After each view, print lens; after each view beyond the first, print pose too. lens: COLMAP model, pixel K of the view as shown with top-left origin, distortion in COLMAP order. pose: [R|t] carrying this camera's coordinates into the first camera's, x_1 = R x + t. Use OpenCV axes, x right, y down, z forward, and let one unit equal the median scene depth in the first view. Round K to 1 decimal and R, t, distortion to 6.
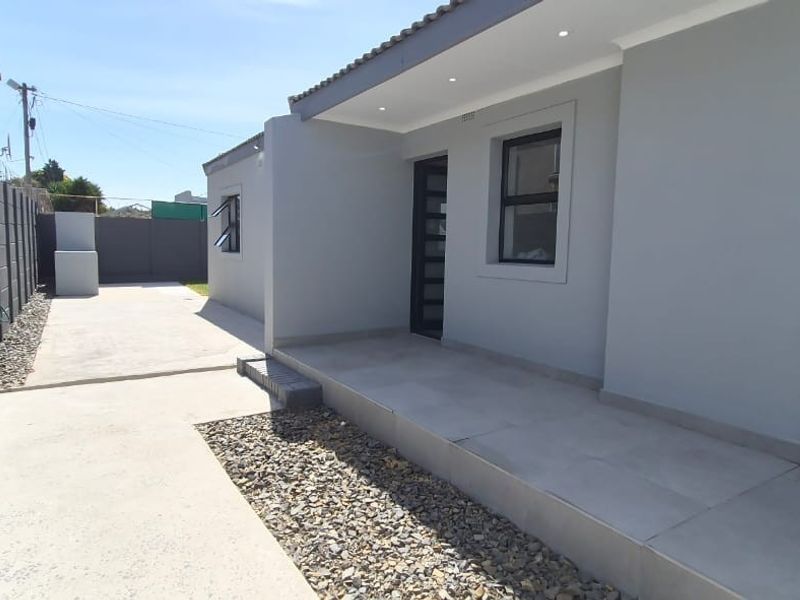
lens RADIAL K [[529.4, 0, 399.9], [0, 529.4, 295.5], [0, 0, 1]] dist [-0.006671, 0.000459]
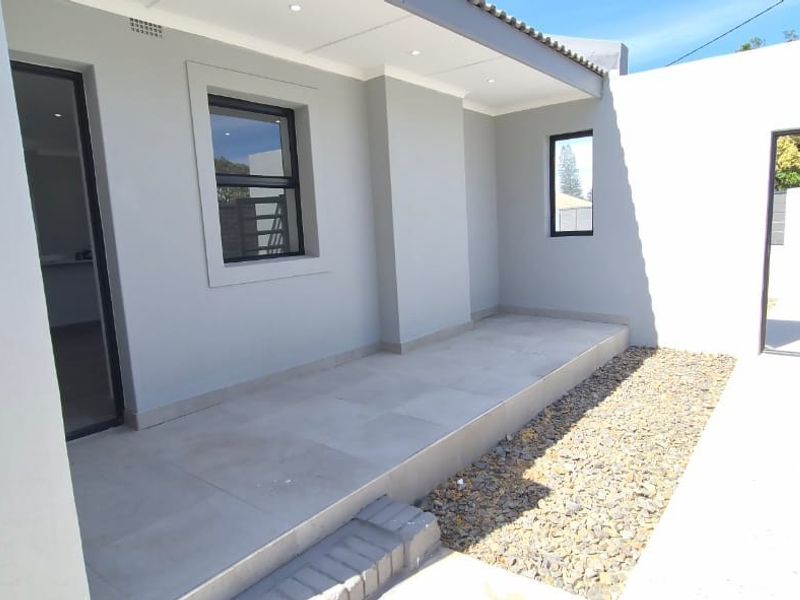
lens RADIAL K [[529.4, 0, 400.1], [0, 529.4, 306.6], [0, 0, 1]] dist [-0.006671, 0.000459]
pose [[-0.334641, -0.134324, 0.932723, -0.725575], [0.135977, 0.972547, 0.188845, -0.137187], [-0.932483, 0.190024, -0.307190, 1.259883]]
